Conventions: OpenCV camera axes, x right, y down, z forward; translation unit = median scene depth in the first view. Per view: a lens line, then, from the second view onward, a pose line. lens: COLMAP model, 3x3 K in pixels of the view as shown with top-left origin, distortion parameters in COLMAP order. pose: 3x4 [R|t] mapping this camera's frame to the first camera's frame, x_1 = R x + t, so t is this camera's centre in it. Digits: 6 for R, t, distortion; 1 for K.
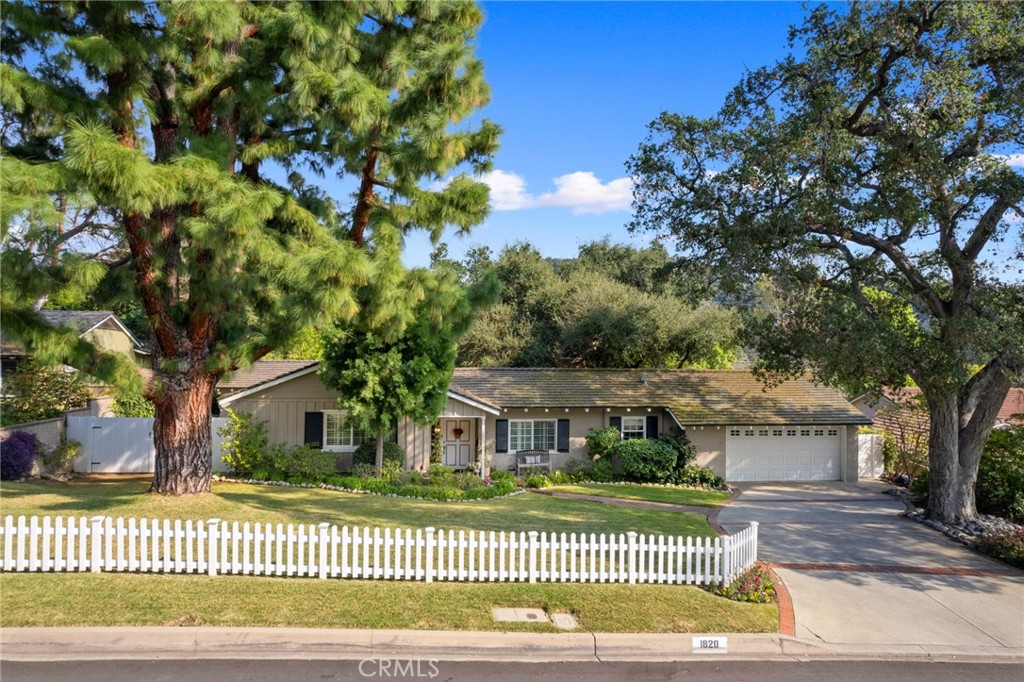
lens RADIAL K [[648.7, 0, 516.6], [0, 648.7, 343.3], [0, 0, 1]] dist [-0.085554, 0.082421]
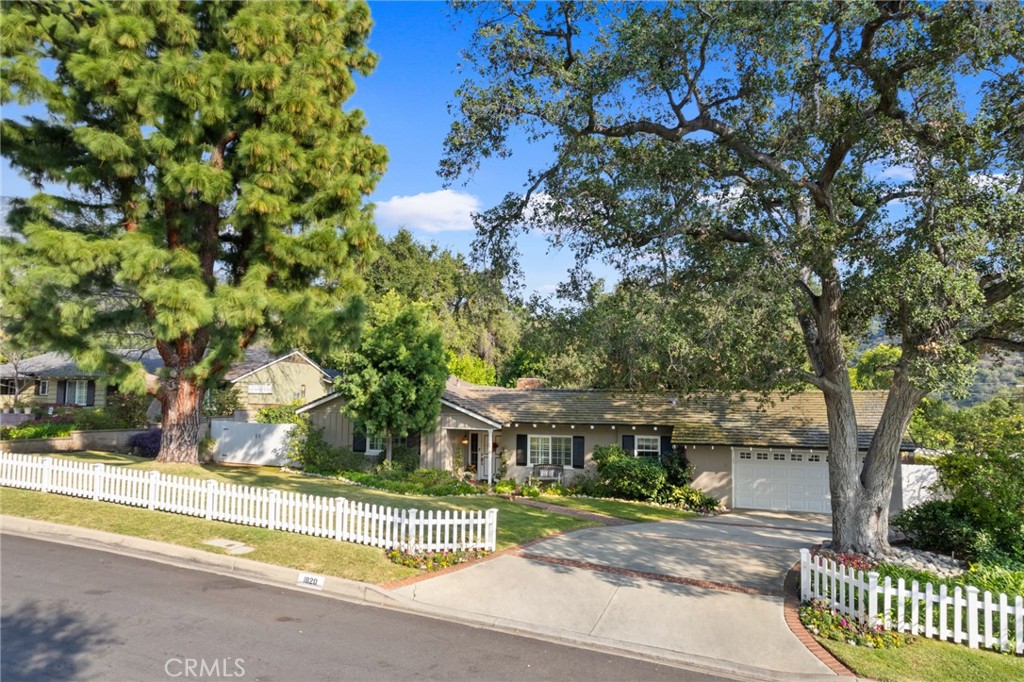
lens RADIAL K [[648.7, 0, 516.6], [0, 648.7, 343.3], [0, 0, 1]] dist [-0.085554, 0.082421]
pose [[0.901289, -0.033569, -0.431916, 0.477242], [0.005734, 0.997830, -0.065589, 0.039317], [0.433180, 0.056638, 0.899526, 0.015959]]
